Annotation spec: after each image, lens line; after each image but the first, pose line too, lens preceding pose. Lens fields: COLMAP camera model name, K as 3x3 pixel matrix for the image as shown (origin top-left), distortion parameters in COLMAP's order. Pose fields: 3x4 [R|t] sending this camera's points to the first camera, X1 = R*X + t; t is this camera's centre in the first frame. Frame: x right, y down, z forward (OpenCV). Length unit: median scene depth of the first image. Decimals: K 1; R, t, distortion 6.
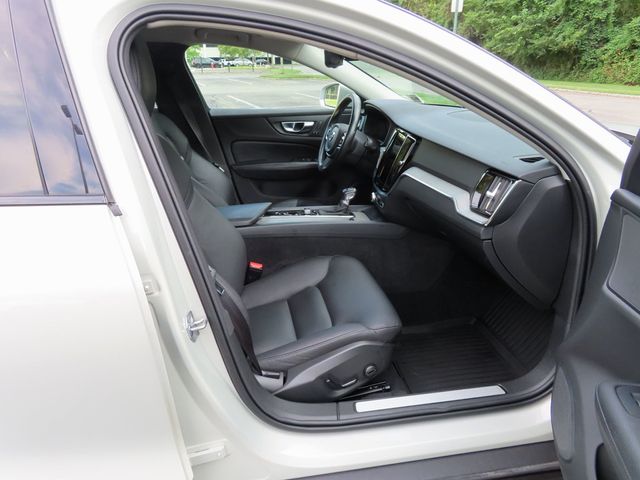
lens RADIAL K [[456.5, 0, 320.0], [0, 456.5, 240.0], [0, 0, 1]] dist [-0.011781, 0.006841]
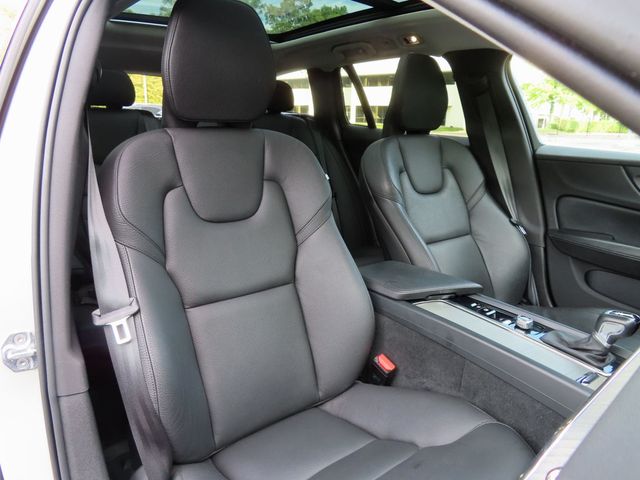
lens RADIAL K [[456.5, 0, 320.0], [0, 456.5, 240.0], [0, 0, 1]] dist [-0.011781, 0.006841]
pose [[0.472244, 0.237730, -0.848805, 0.308537], [-0.348557, 0.934825, 0.067898, -0.113086], [0.809626, 0.263793, 0.524328, 0.555267]]
